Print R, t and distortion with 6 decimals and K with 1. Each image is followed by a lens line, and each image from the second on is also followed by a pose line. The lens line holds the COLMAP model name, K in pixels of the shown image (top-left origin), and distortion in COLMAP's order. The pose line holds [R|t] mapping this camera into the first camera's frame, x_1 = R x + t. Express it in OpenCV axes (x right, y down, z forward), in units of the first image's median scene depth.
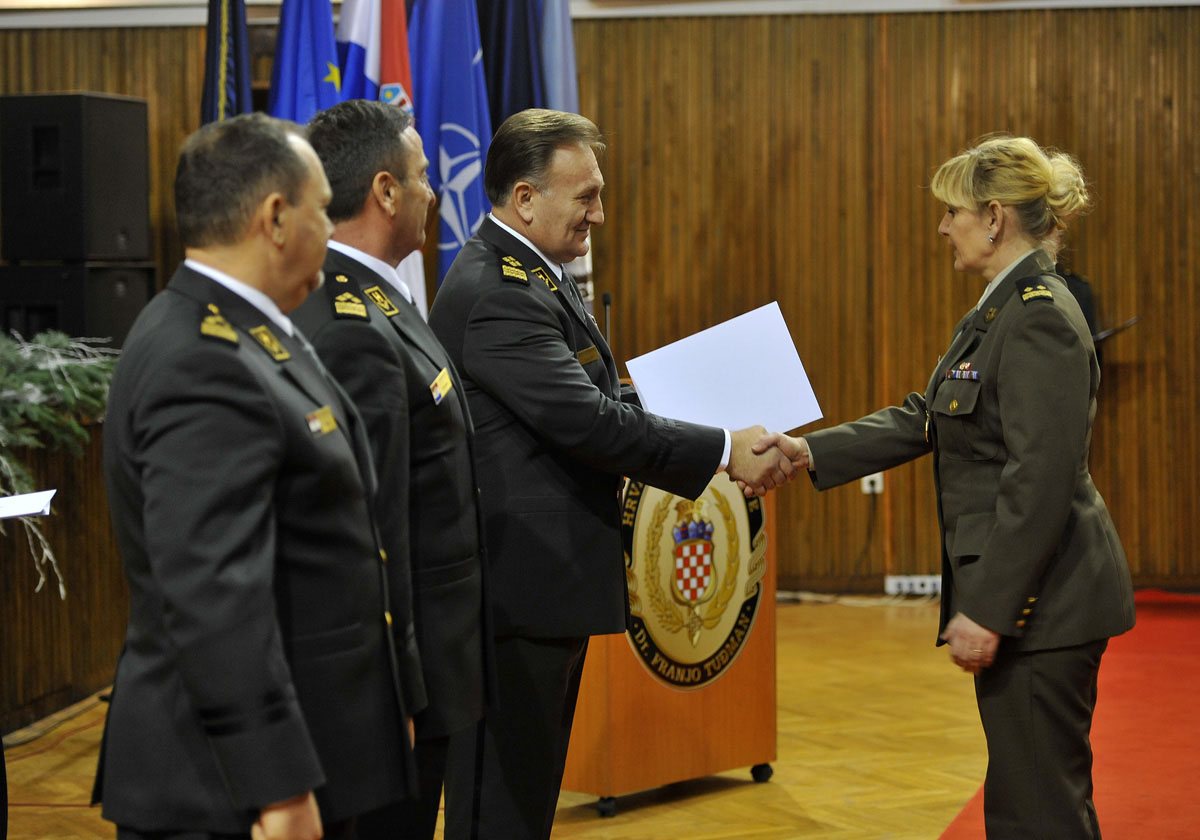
lens RADIAL K [[2831.4, 0, 601.5], [0, 2831.4, 420.4], [0, 0, 1]] dist [0.030090, 0.000000]
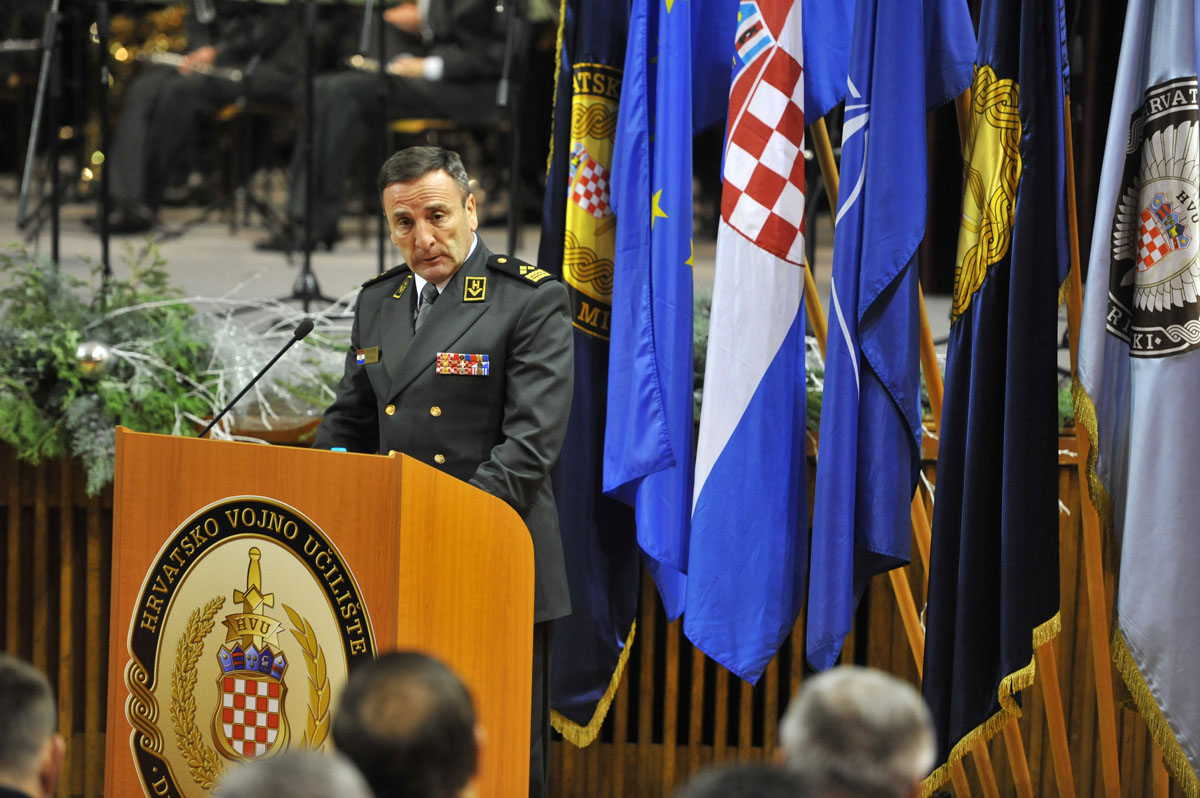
lens RADIAL K [[5797.4, 0, 559.9], [0, 5797.4, 418.5], [0, 0, 1]] dist [1.852651, 0.000000]
pose [[0.155910, 0.106203, -0.982045, 1.271442], [-0.087139, 0.991806, 0.093424, -0.142068], [0.983920, 0.071009, 0.163887, 0.708392]]
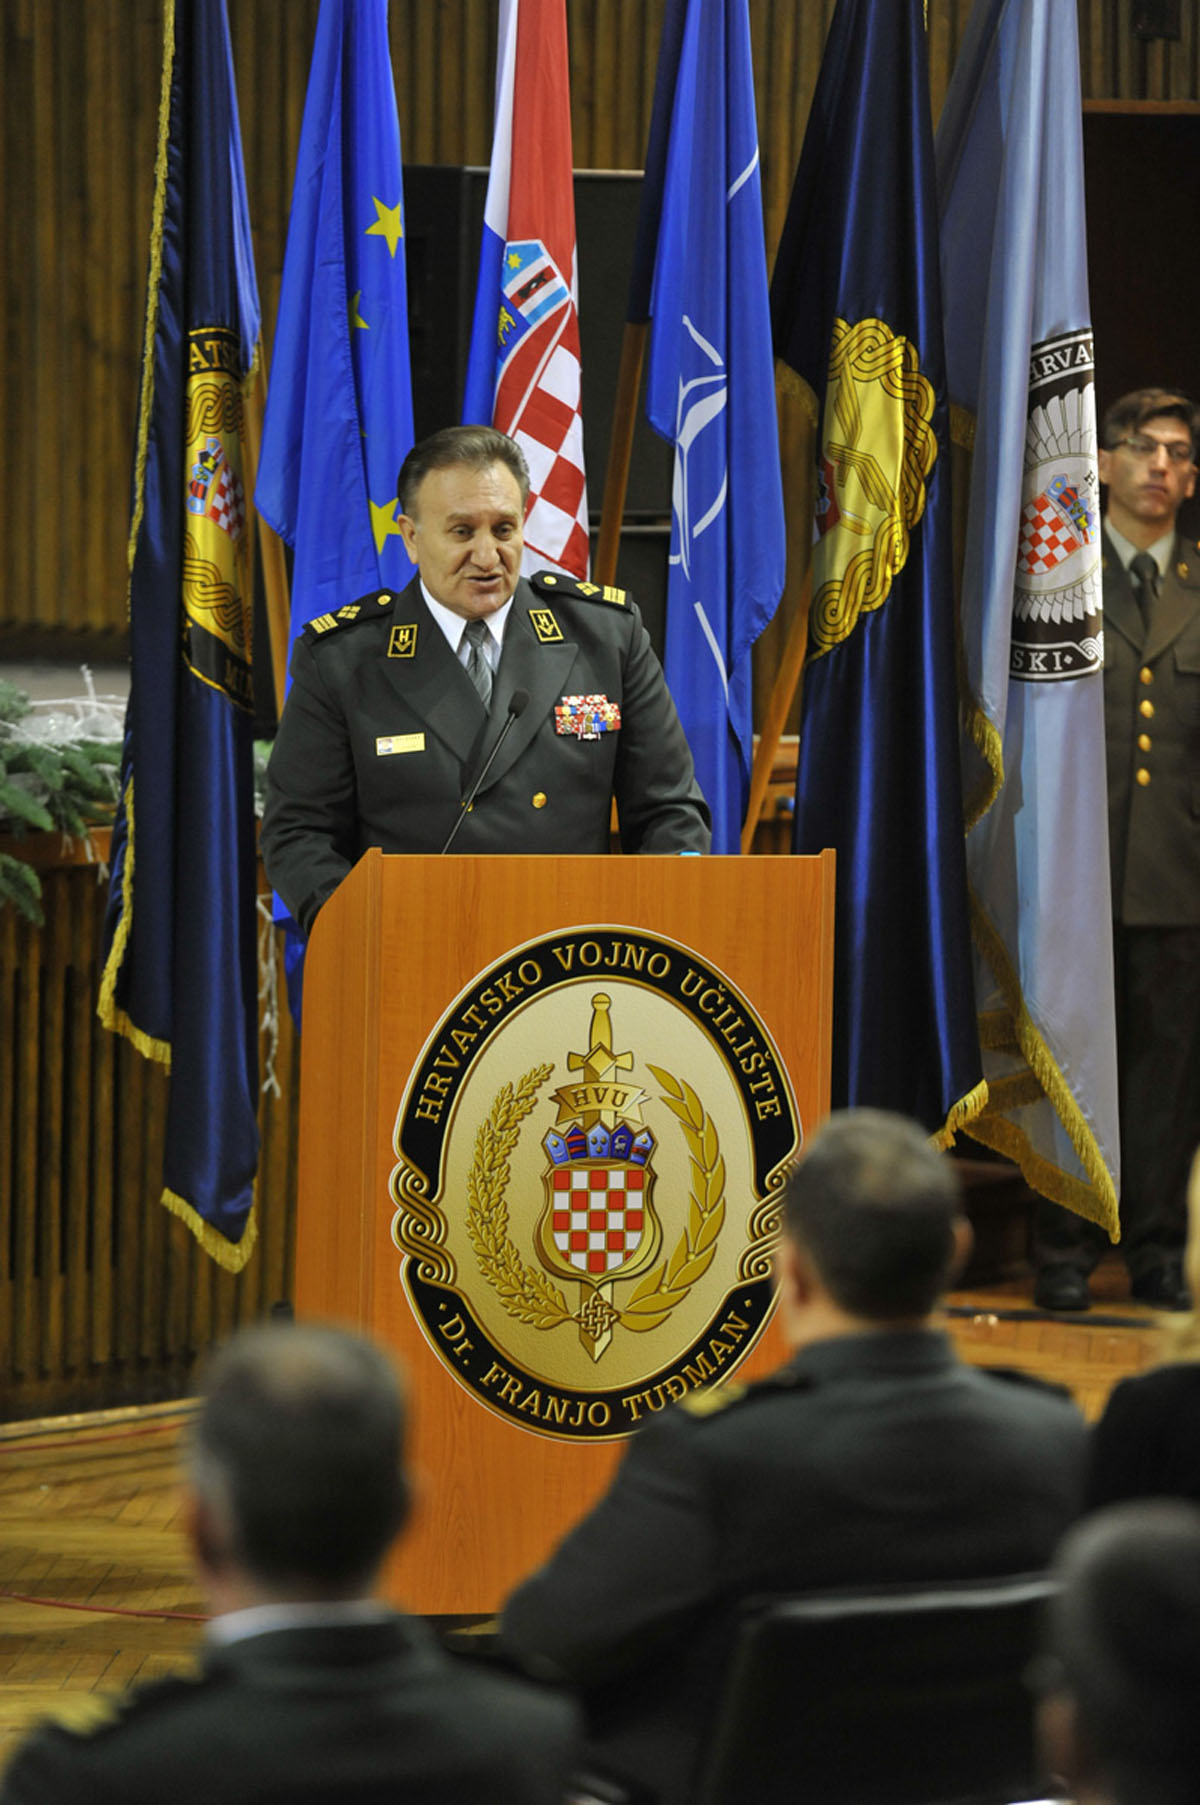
lens RADIAL K [[10361.7, 0, 635.2], [0, 10361.7, 906.1], [0, 0, 1]] dist [2.833570, 0.000000]
pose [[0.843590, 0.069775, -0.532435, 0.924842], [-0.060126, 0.997561, 0.035467, -0.065045], [0.533610, 0.002093, 0.845728, -0.565192]]
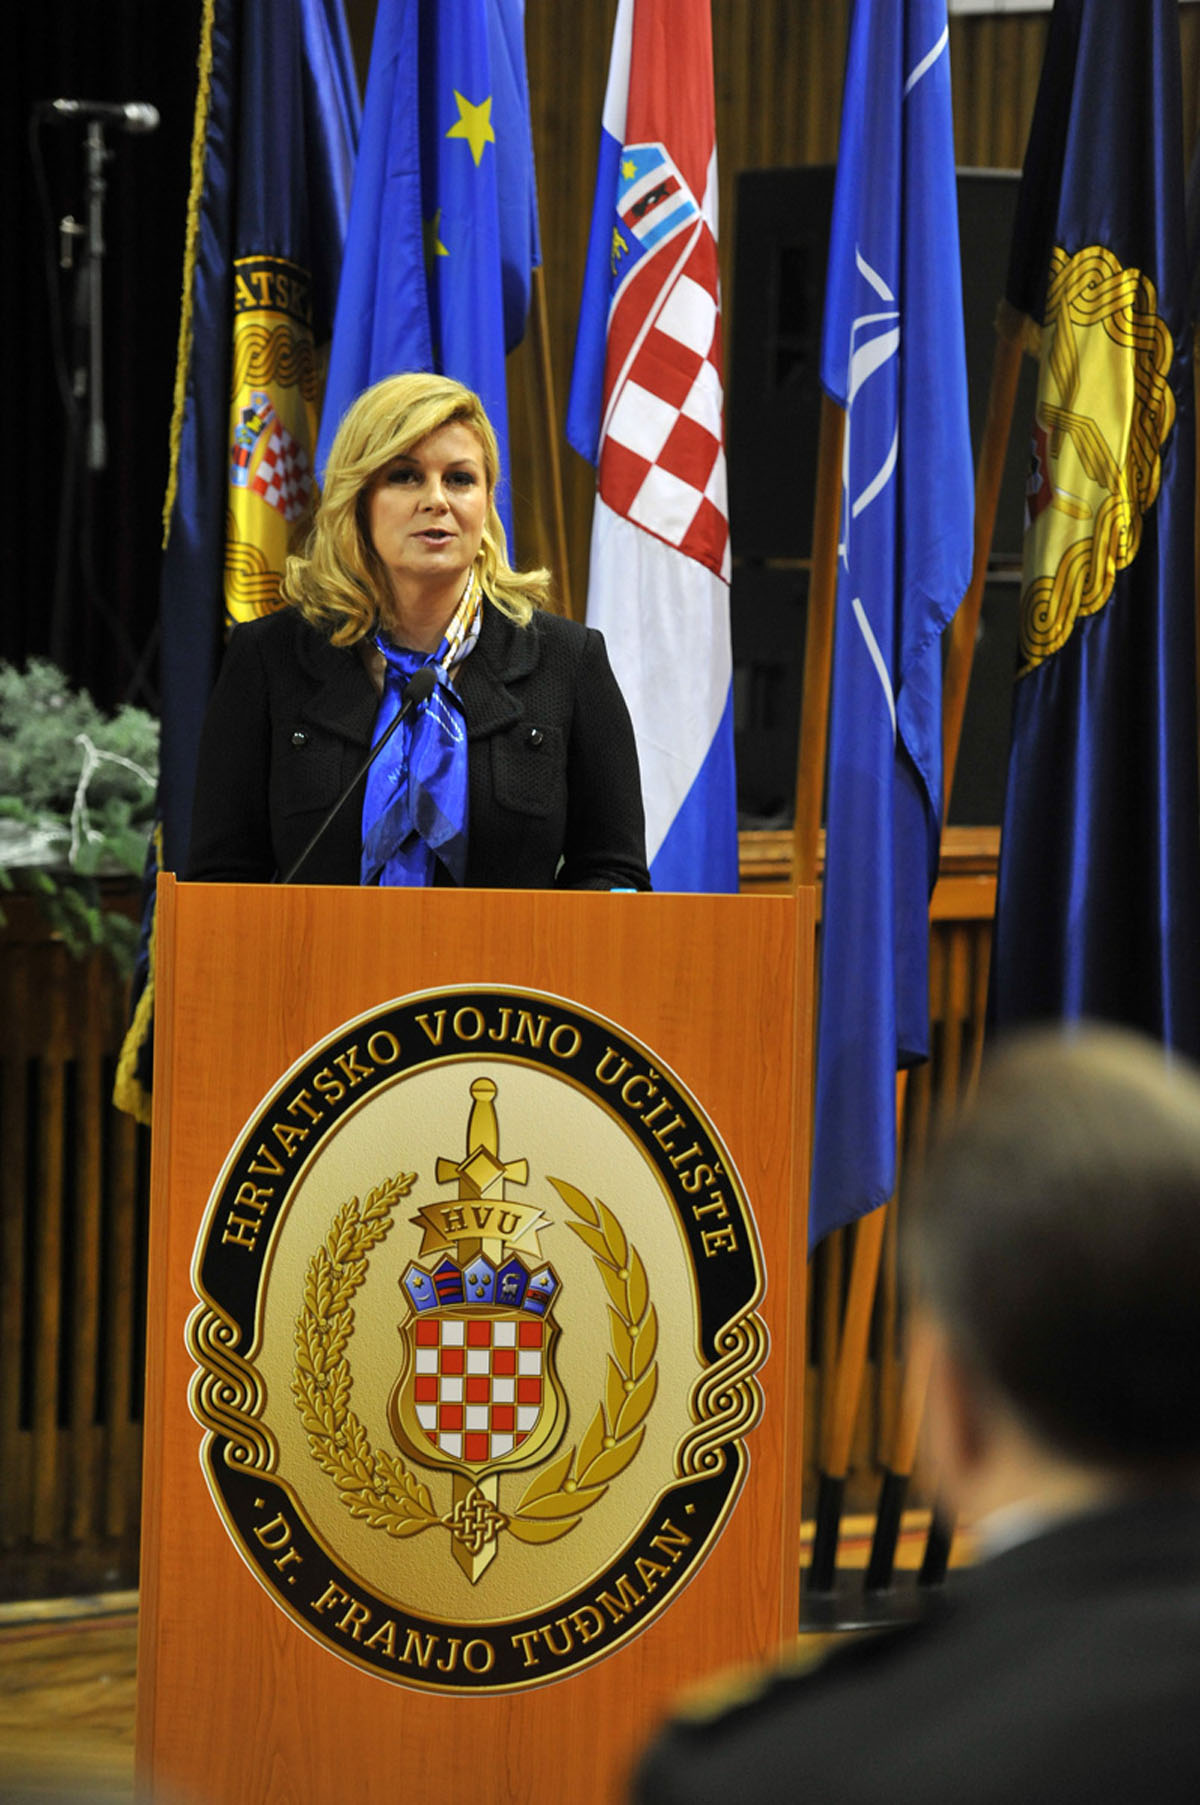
lens RADIAL K [[6827.1, 0, 615.1], [0, 6827.1, 901.4], [0, 0, 1]] dist [0.892151, 0.000000]
pose [[0.713514, 0.067041, -0.697427, 0.601422], [-0.071309, 0.997191, 0.022903, -0.031551], [0.697003, 0.033391, 0.716290, 0.282332]]
